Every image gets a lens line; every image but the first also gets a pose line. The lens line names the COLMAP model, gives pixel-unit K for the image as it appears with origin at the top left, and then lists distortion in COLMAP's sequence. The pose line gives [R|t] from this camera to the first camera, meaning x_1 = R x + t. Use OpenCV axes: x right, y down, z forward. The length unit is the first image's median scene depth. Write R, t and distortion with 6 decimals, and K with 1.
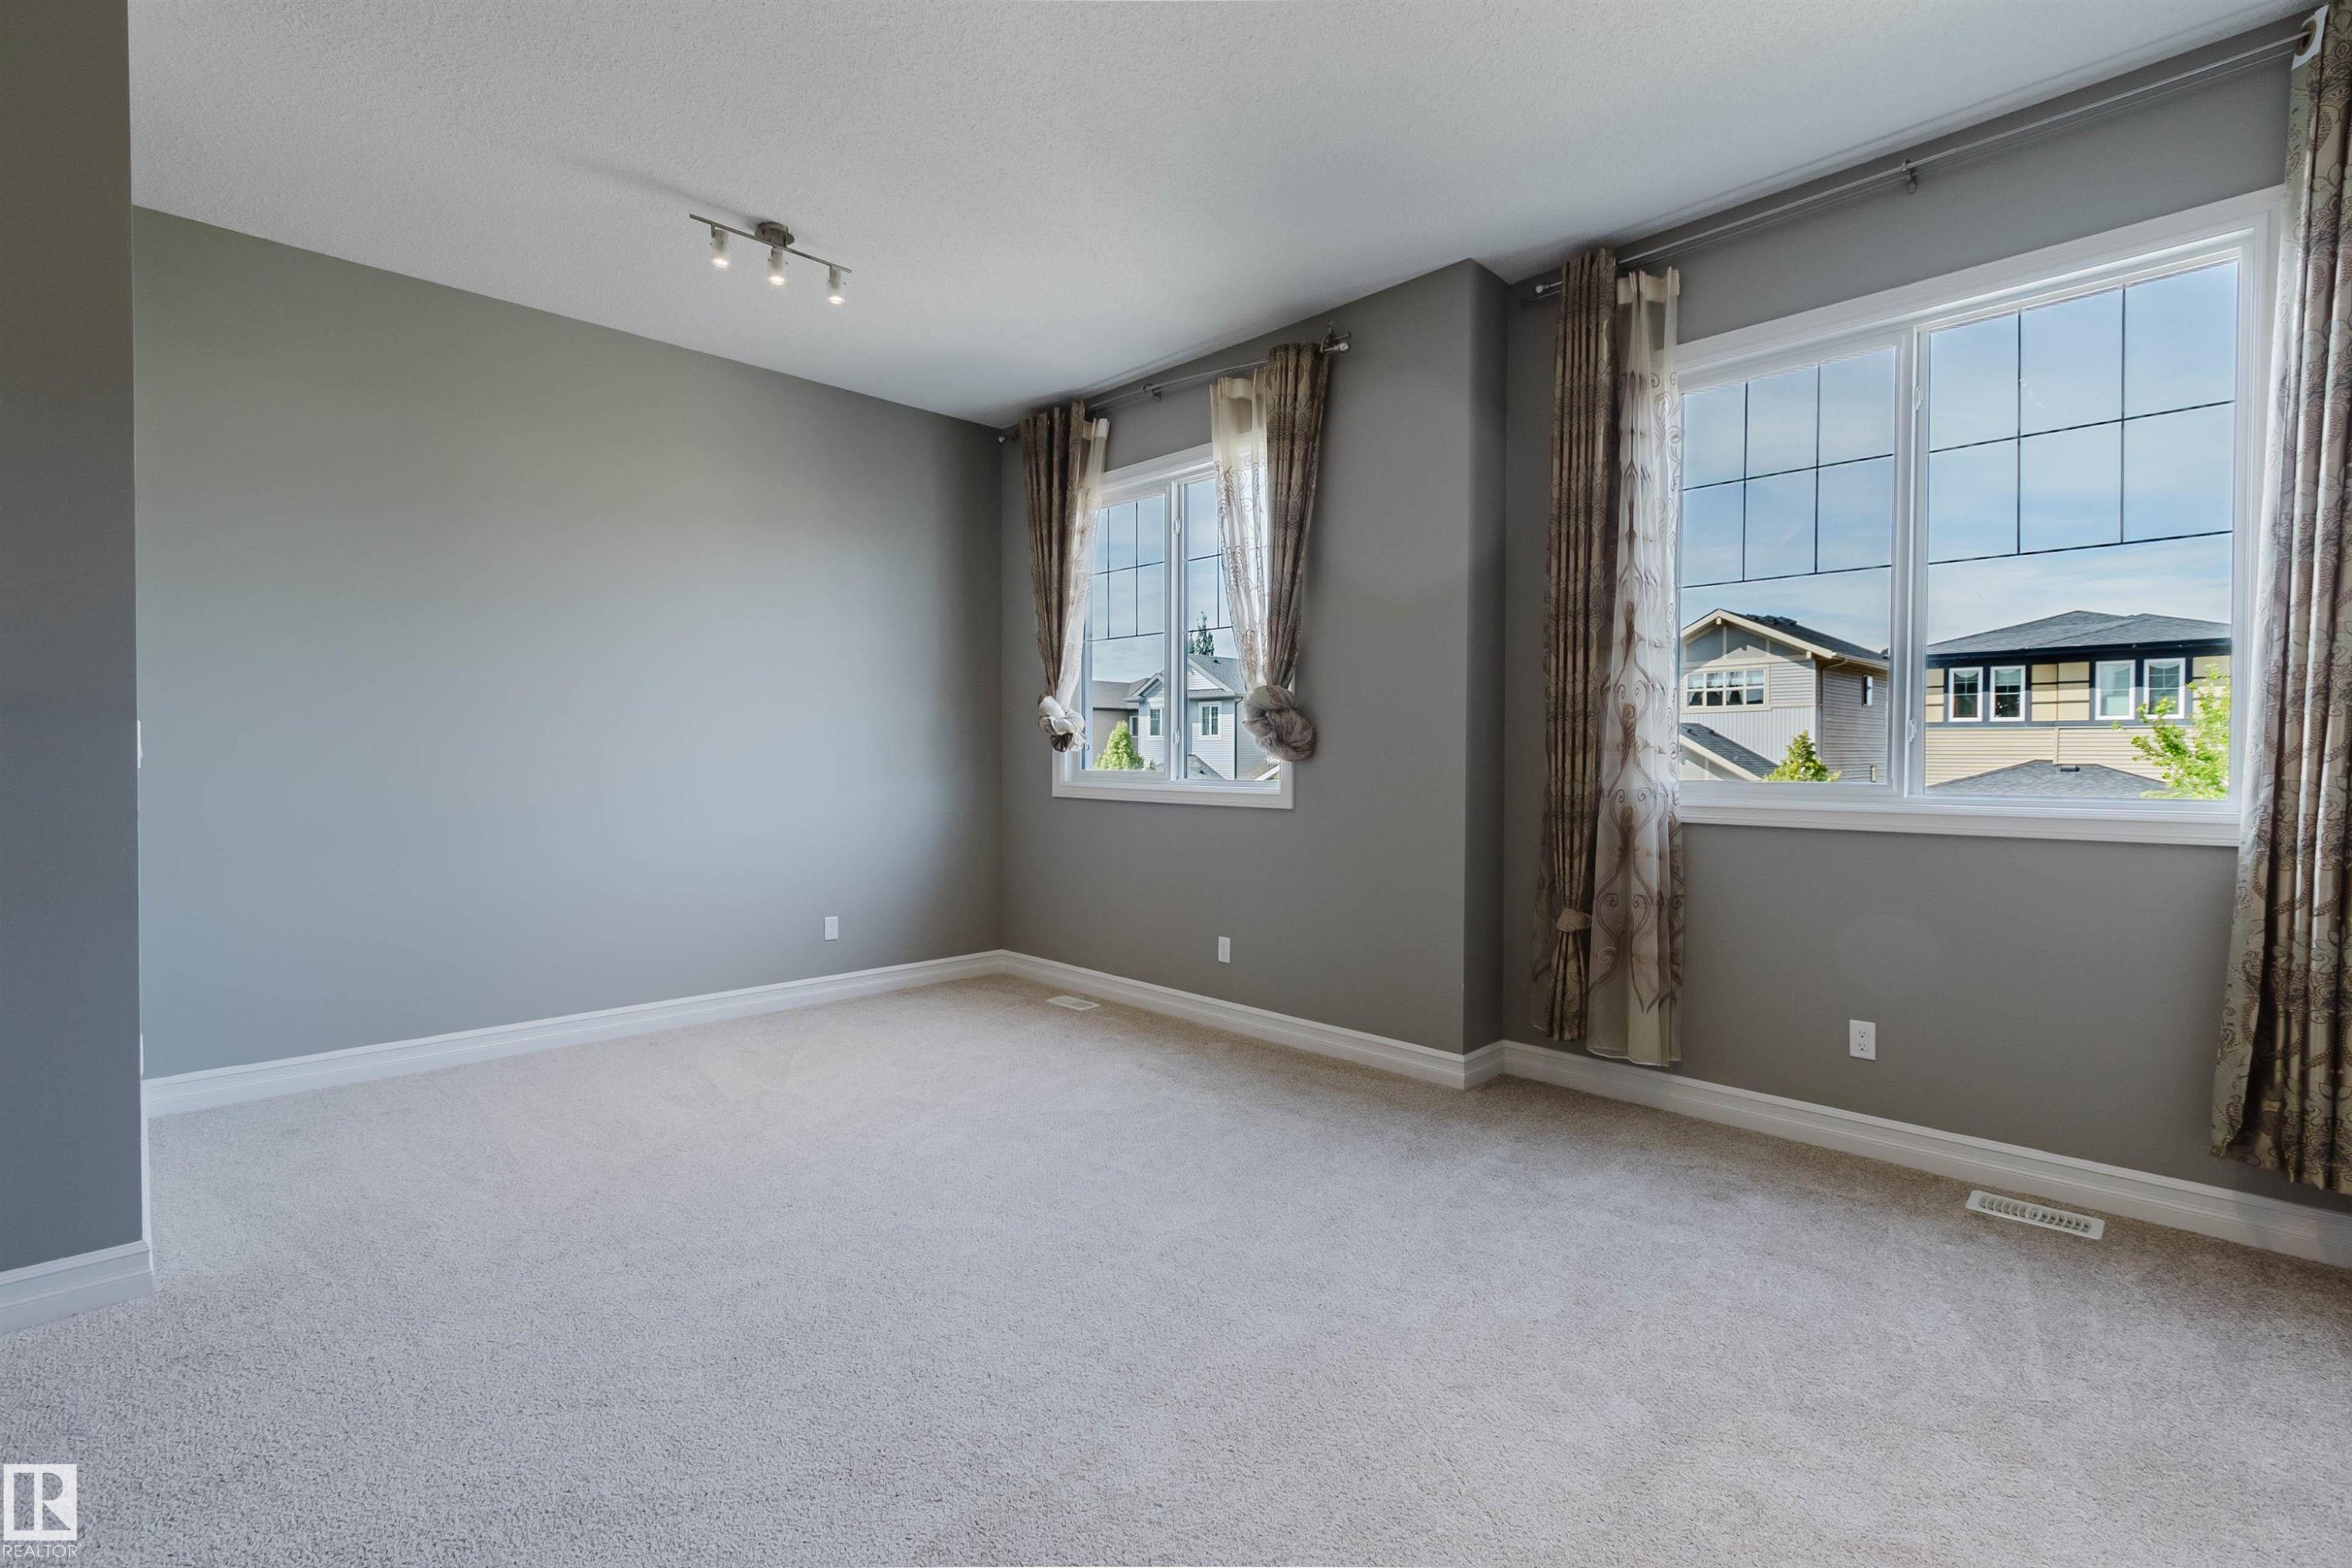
lens RADIAL K [[1080.5, 0, 1176.2], [0, 1080.5, 780.7], [0, 0, 1]] dist [0.000598, -0.000067]
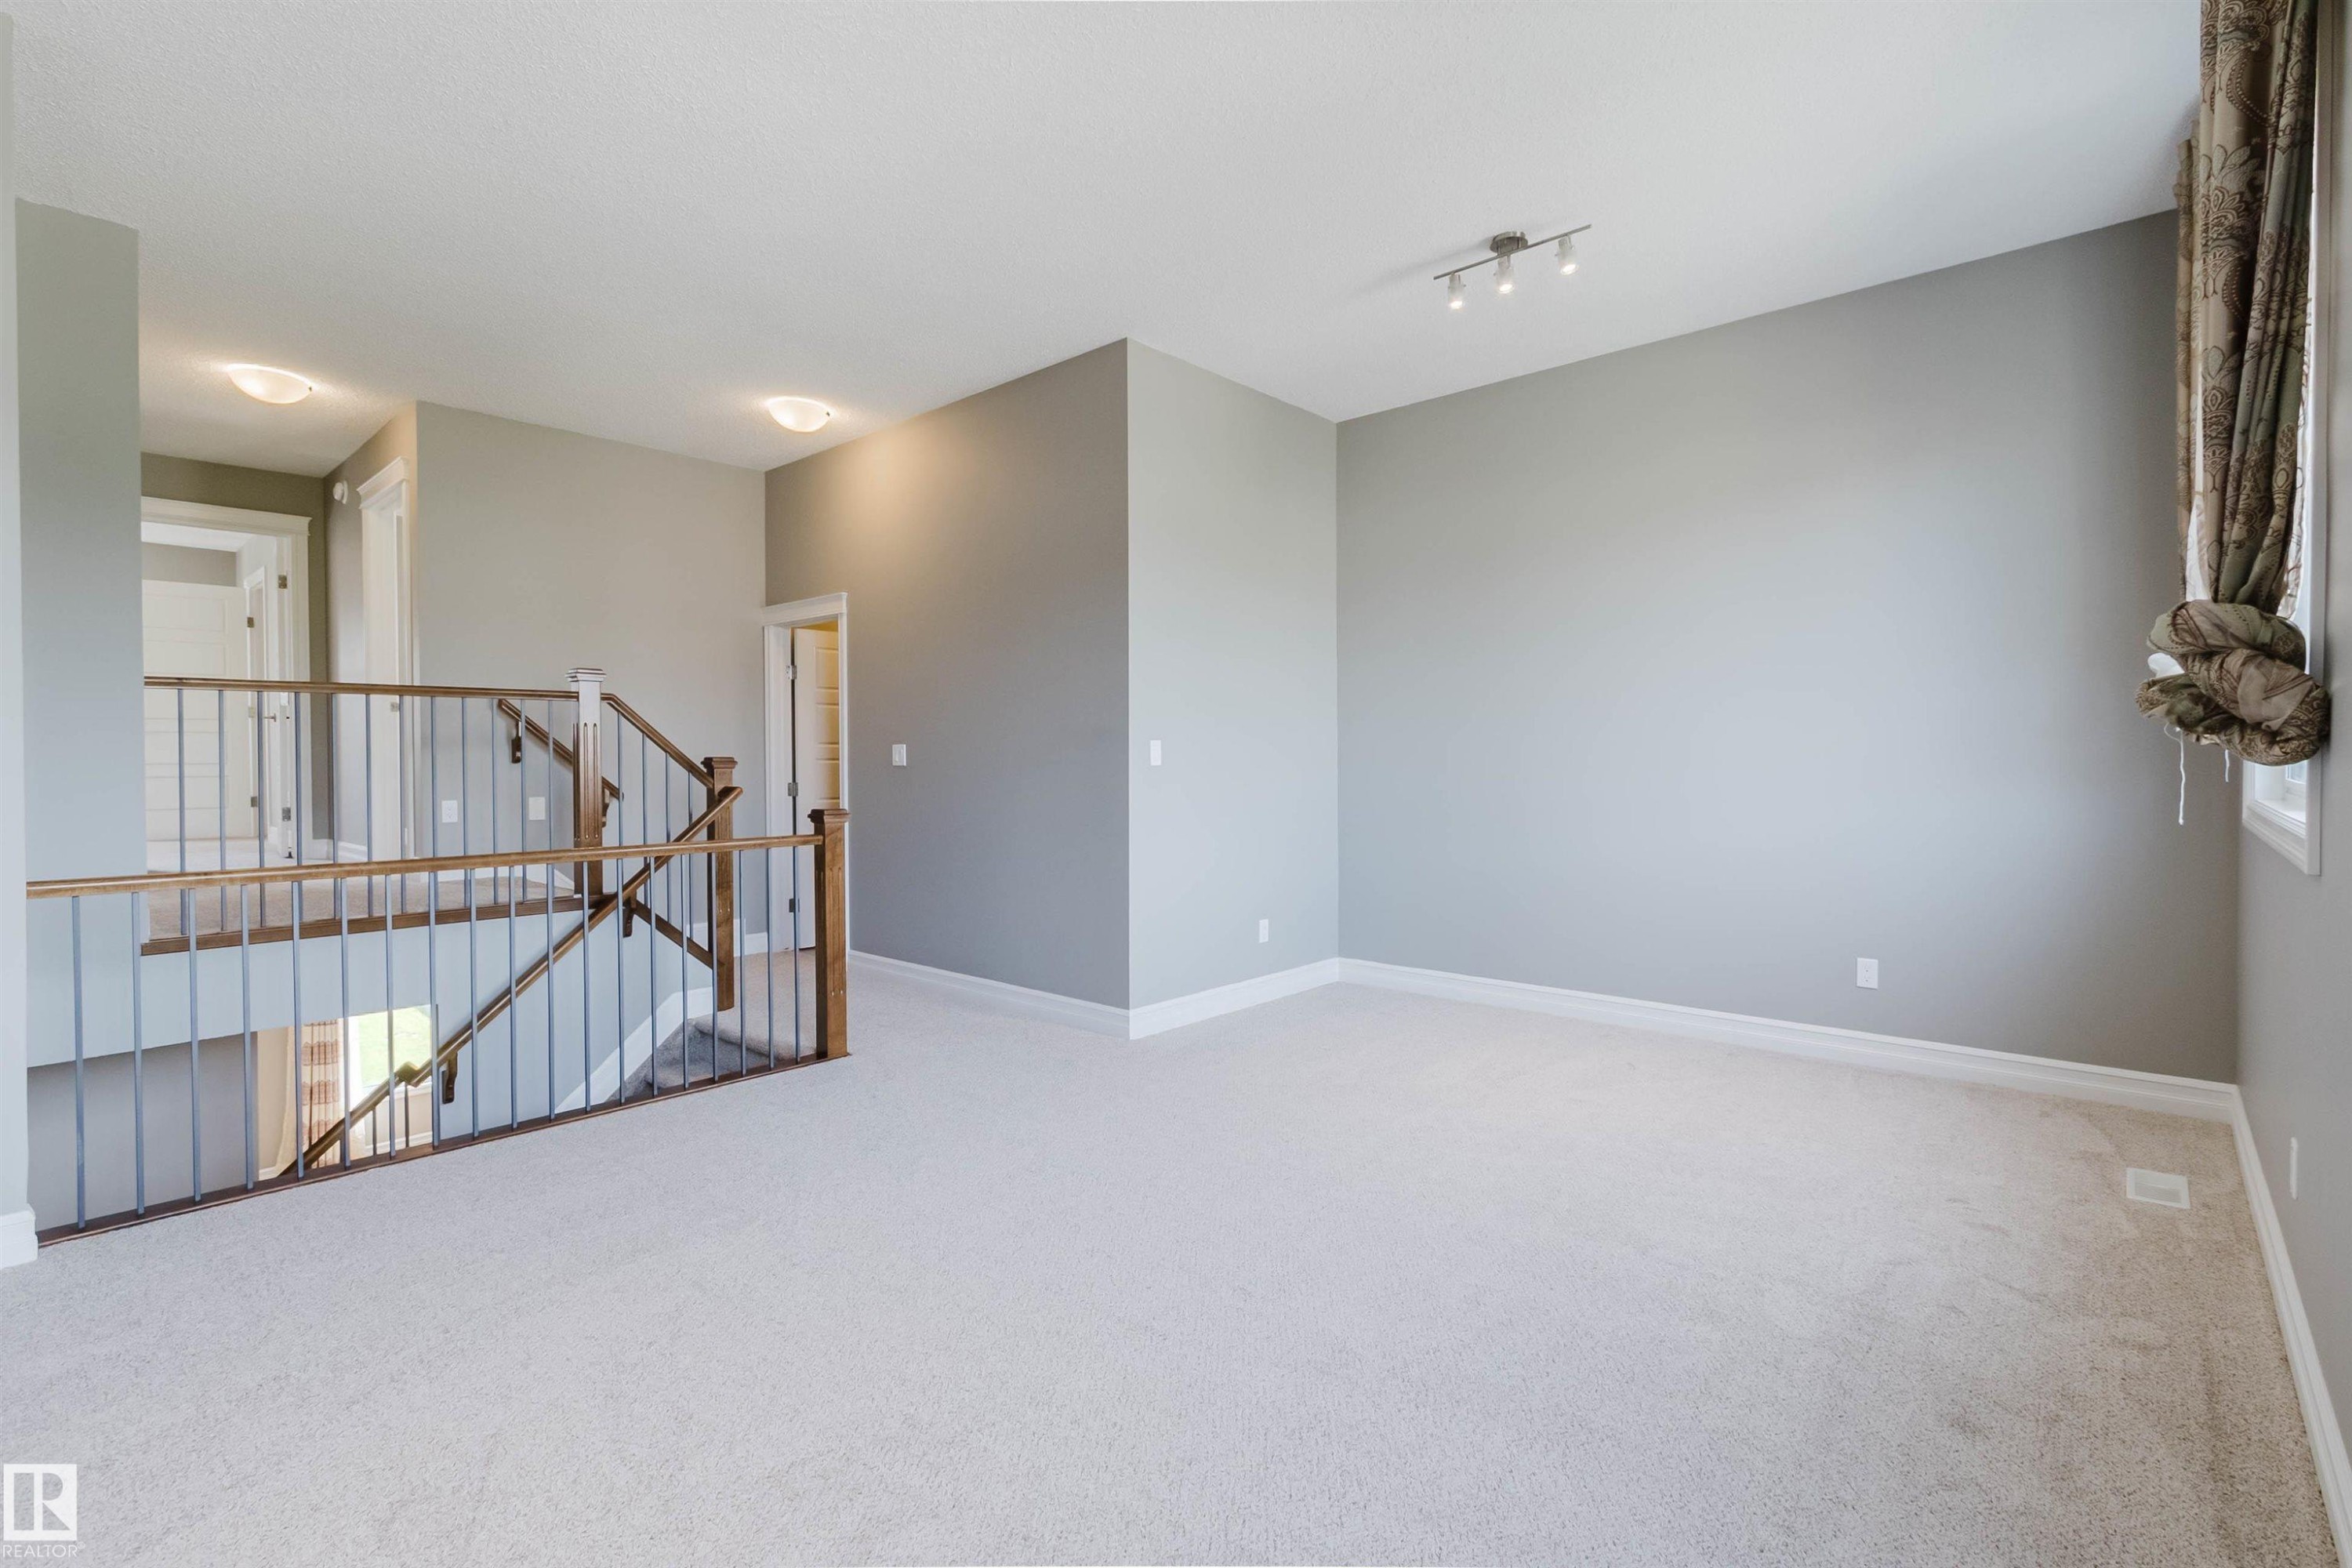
lens RADIAL K [[1080.5, 0, 1176.4], [0, 1080.5, 778.1], [0, 0, 1]] dist [0.000598, -0.000067]
pose [[0.052266, 0.018434, -0.998463, 0.547635], [-0.014835, 0.999734, 0.017681, -0.014921], [0.998523, 0.013888, 0.052526, 0.555284]]
